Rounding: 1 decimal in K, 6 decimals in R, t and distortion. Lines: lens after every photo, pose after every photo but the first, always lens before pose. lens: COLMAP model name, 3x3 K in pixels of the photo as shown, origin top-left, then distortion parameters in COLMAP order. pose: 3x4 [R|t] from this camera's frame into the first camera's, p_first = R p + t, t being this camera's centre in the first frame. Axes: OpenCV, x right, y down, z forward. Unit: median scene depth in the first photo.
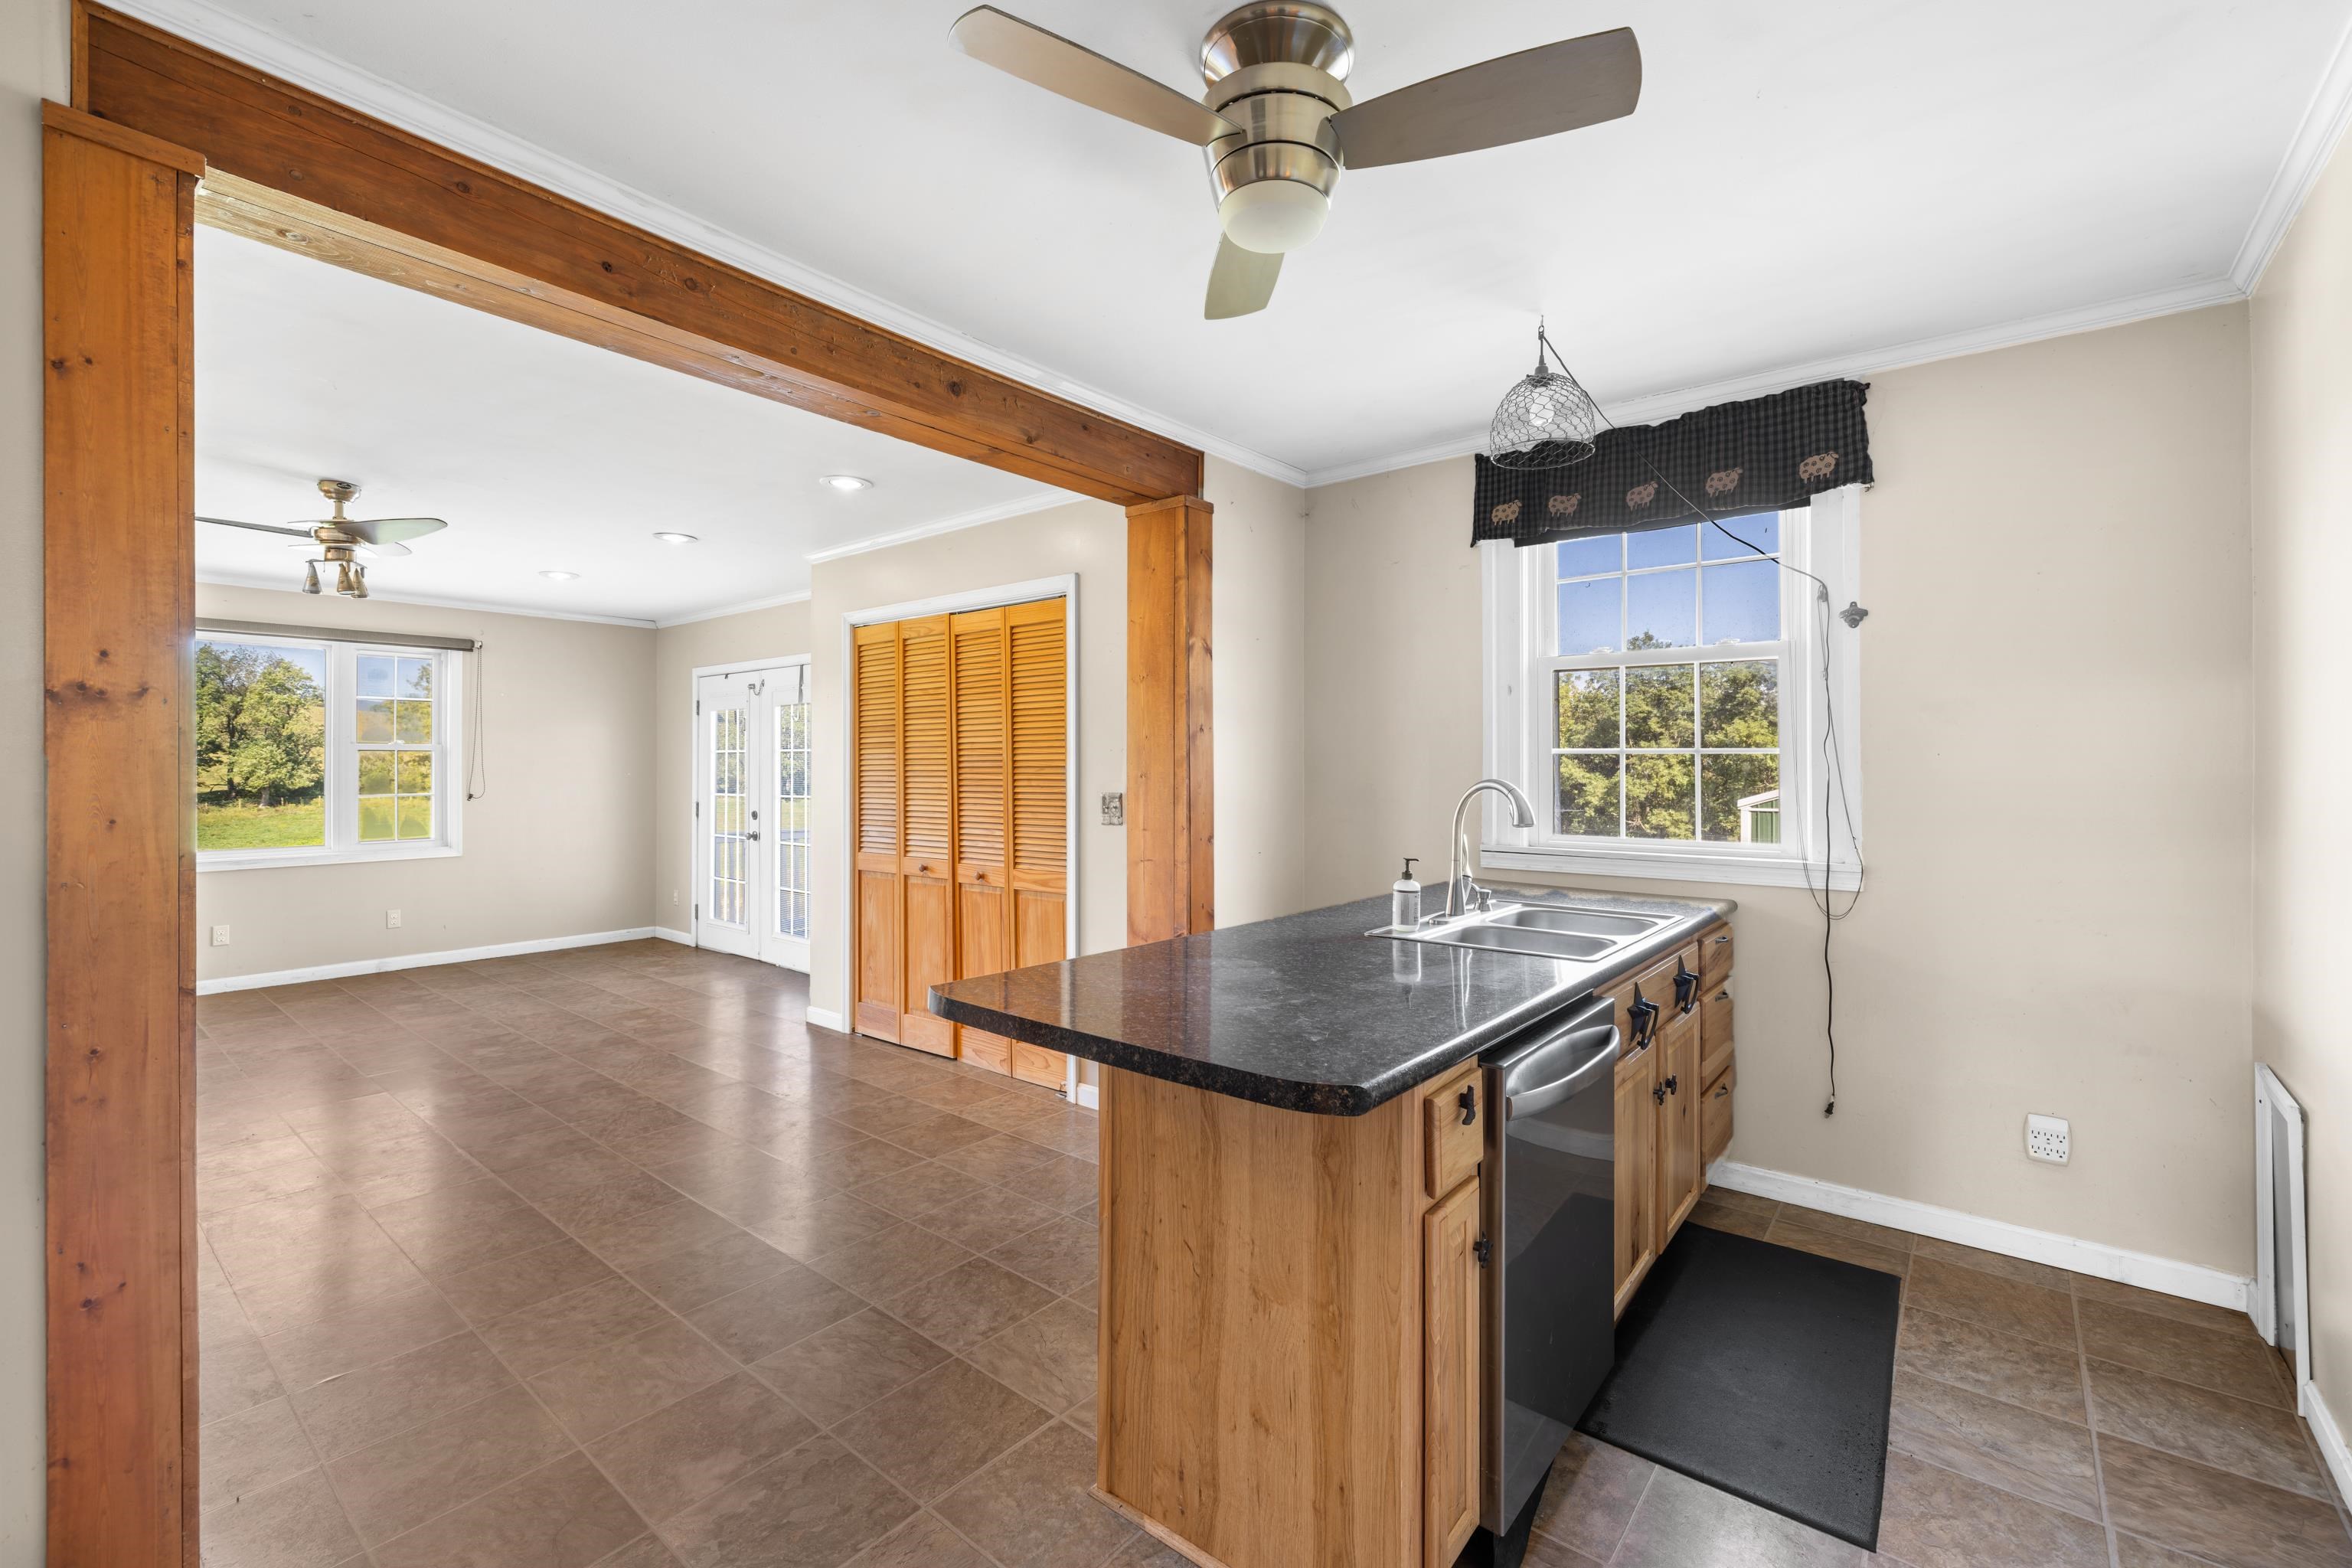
lens RADIAL K [[999.4, 0, 1192.0], [0, 999.4, 766.8], [0, 0, 1]] dist [-0.003184, 0.000275]
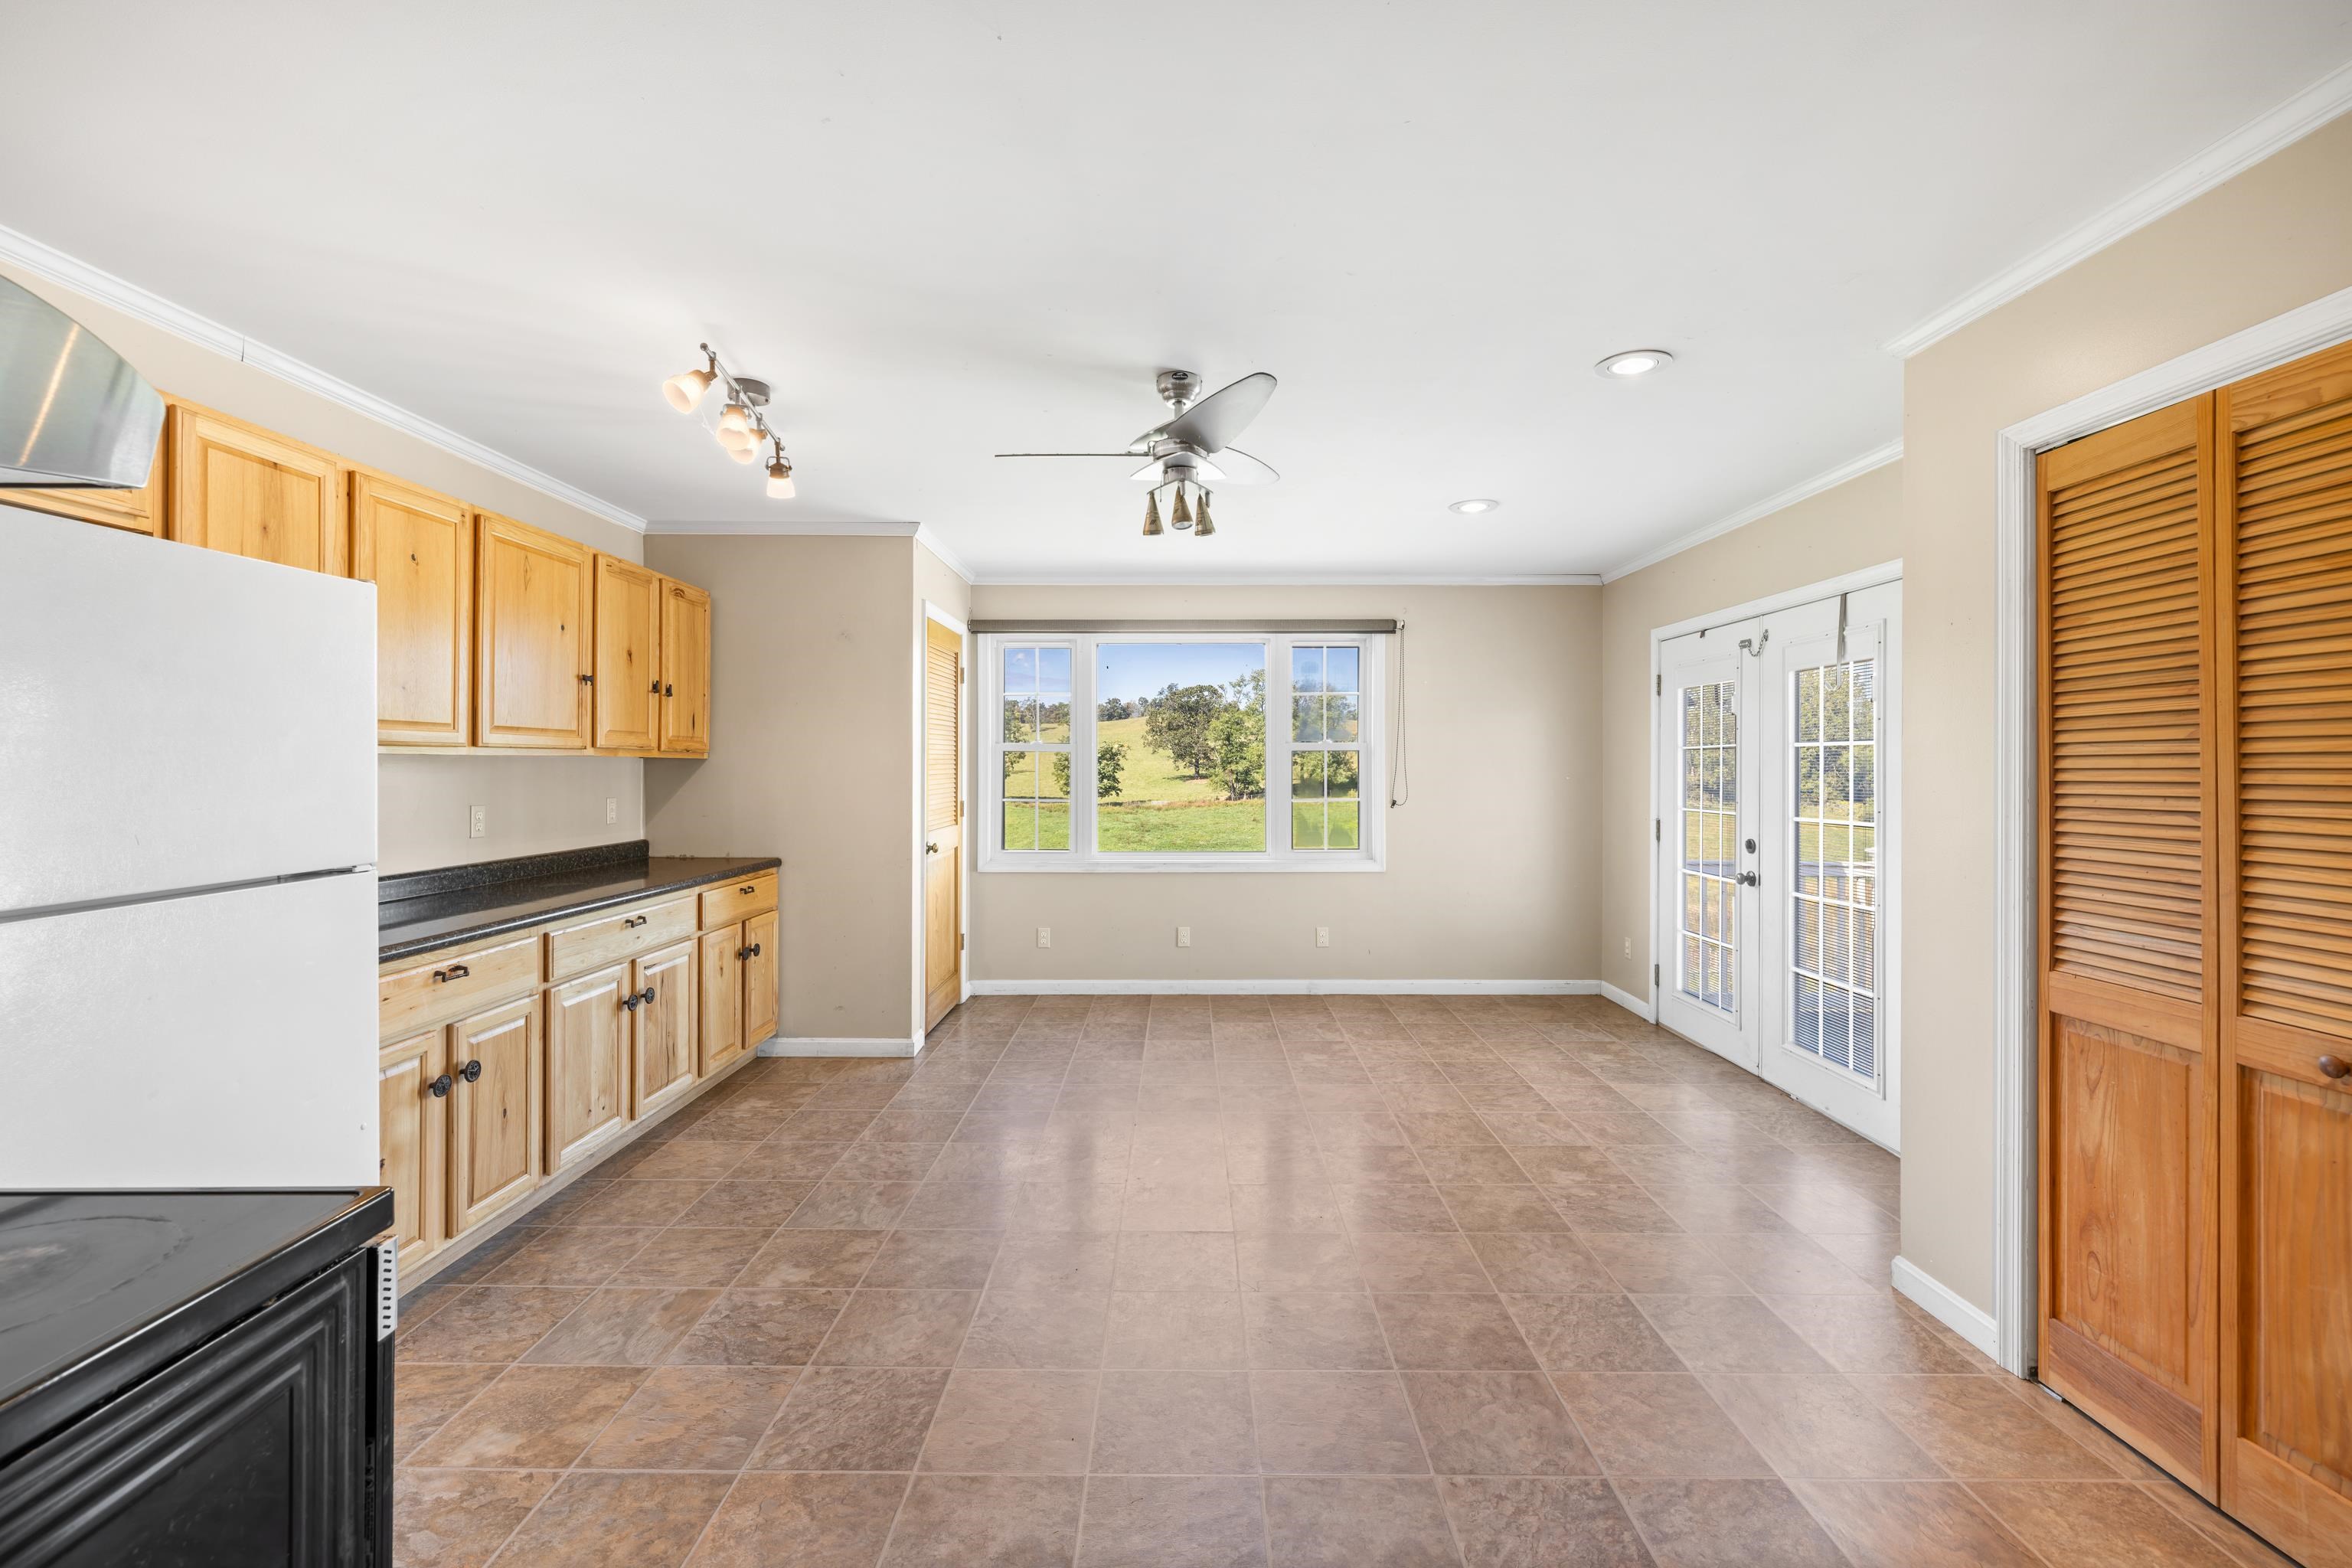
lens RADIAL K [[999.4, 0, 1176.5], [0, 999.4, 761.3], [0, 0, 1]] dist [-0.003184, 0.000275]
pose [[0.625193, -0.002845, -0.780465, -0.199287], [-0.001814, 0.999985, -0.005098, -0.001902], [0.780468, 0.004603, 0.625178, 0.371773]]
